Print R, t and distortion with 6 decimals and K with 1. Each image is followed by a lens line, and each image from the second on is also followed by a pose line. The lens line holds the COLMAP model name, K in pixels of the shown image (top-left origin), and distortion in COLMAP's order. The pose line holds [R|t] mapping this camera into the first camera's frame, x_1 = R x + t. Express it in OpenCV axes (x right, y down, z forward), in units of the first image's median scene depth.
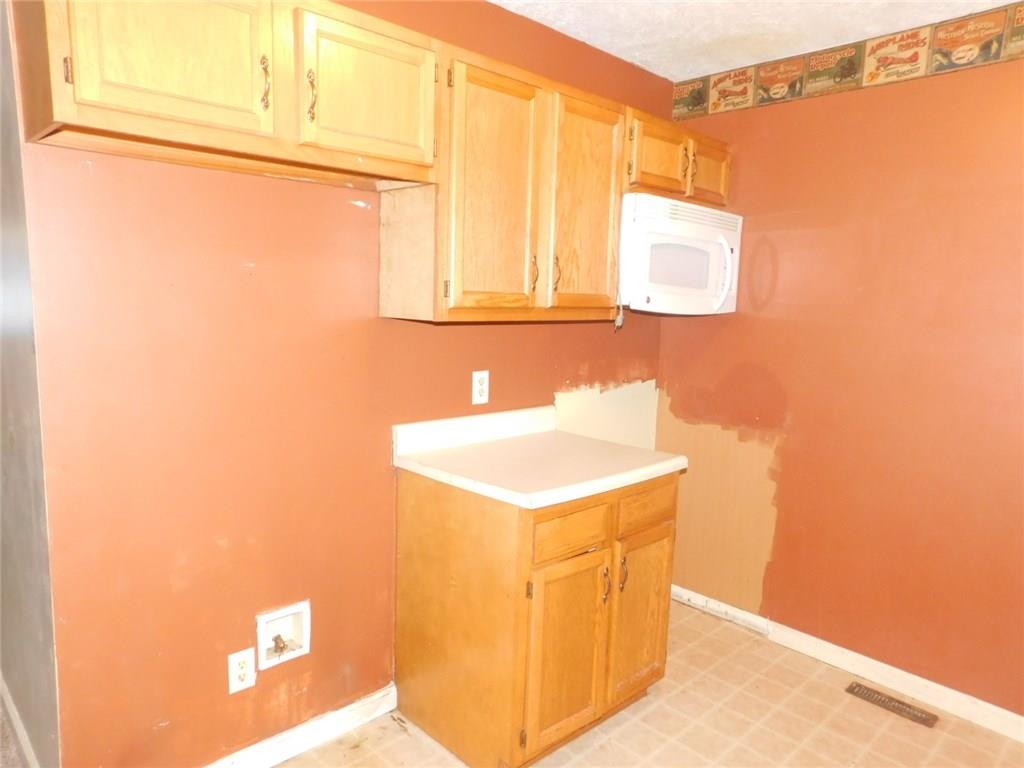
lens RADIAL K [[687.8, 0, 508.3], [0, 687.8, 384.1], [0, 0, 1]] dist [-0.048683, 0.041749]
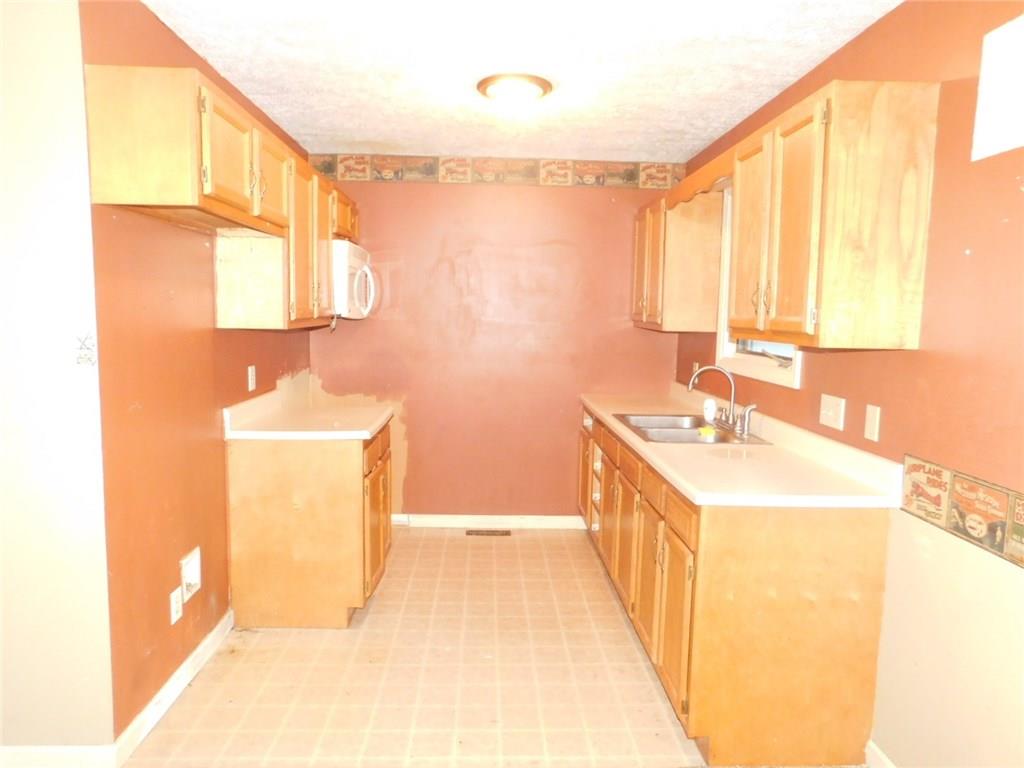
lens RADIAL K [[687.8, 0, 508.8], [0, 687.8, 388.6], [0, 0, 1]] dist [-0.048683, 0.041749]
pose [[0.670980, -0.103418, 0.734227, -0.667606], [0.098942, 0.993858, 0.049570, 0.008264], [-0.734844, 0.039386, 0.677091, -0.269647]]
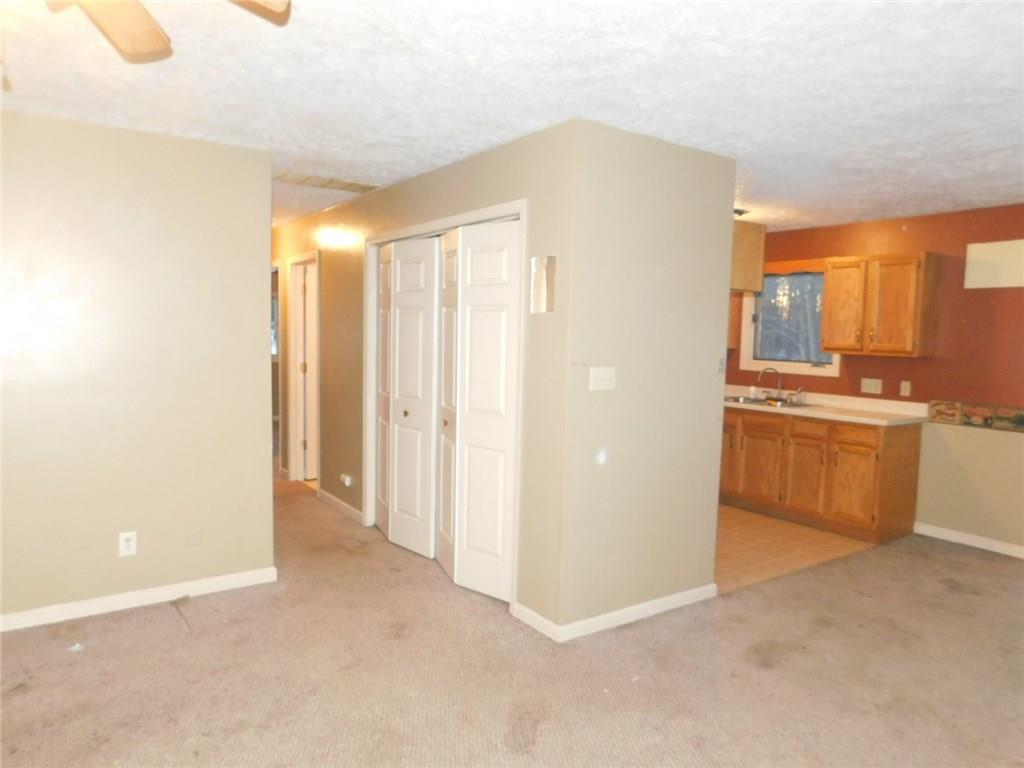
lens RADIAL K [[687.8, 0, 510.9], [0, 687.8, 382.6], [0, 0, 1]] dist [-0.048683, 0.041749]
pose [[0.166205, -0.106381, 0.980336, -1.924952], [0.111636, 0.989802, 0.088482, -0.190599], [-0.979752, 0.094735, 0.176386, 0.784491]]
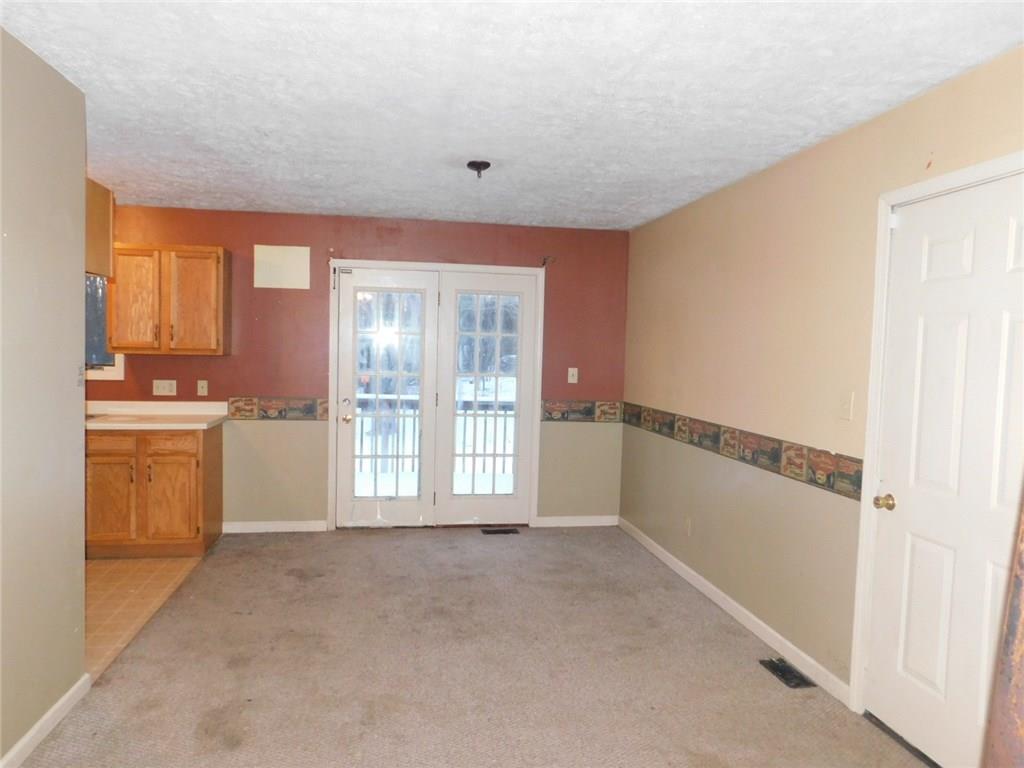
lens RADIAL K [[687.8, 0, 511.7], [0, 687.8, 378.6], [0, 0, 1]] dist [-0.048683, 0.041749]
pose [[-0.823361, -0.081094, 0.561694, -1.564044], [0.022015, 0.984429, 0.174397, -0.210170], [-0.567090, 0.155957, -0.808756, 1.068155]]
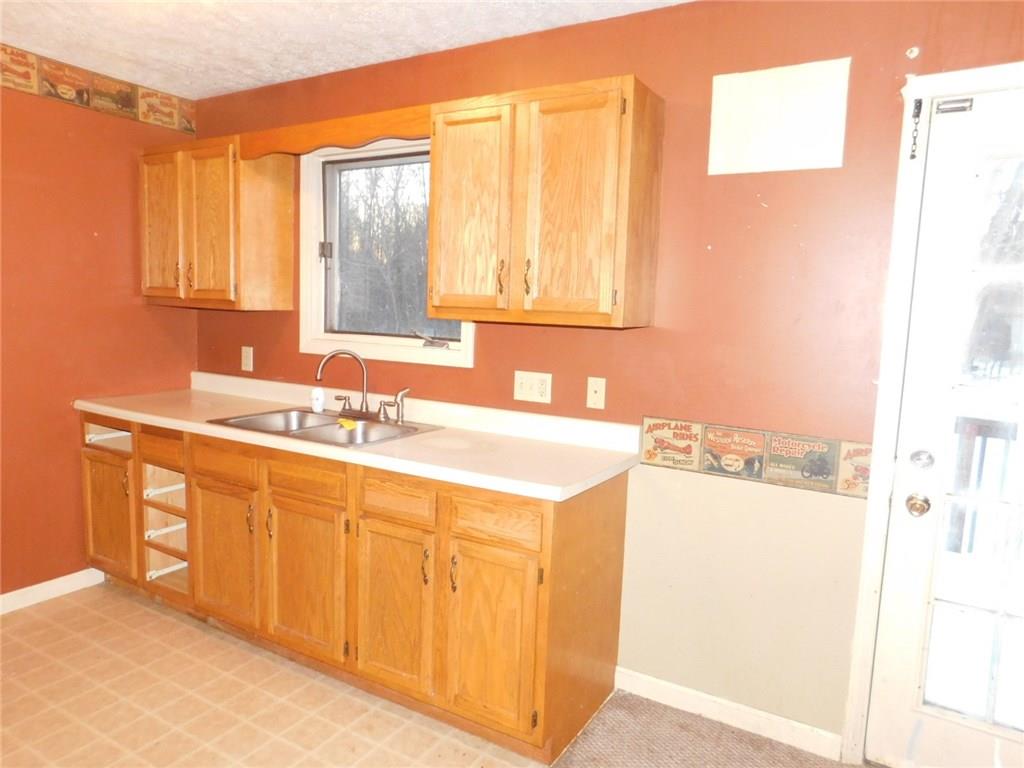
lens RADIAL K [[687.8, 0, 512.3], [0, 687.8, 386.9], [0, 0, 1]] dist [-0.048683, 0.041749]
pose [[-0.252814, -0.158540, 0.954437, -0.622246], [0.084111, 0.979147, 0.184924, -0.058599], [-0.963852, 0.127030, -0.234207, 0.325150]]
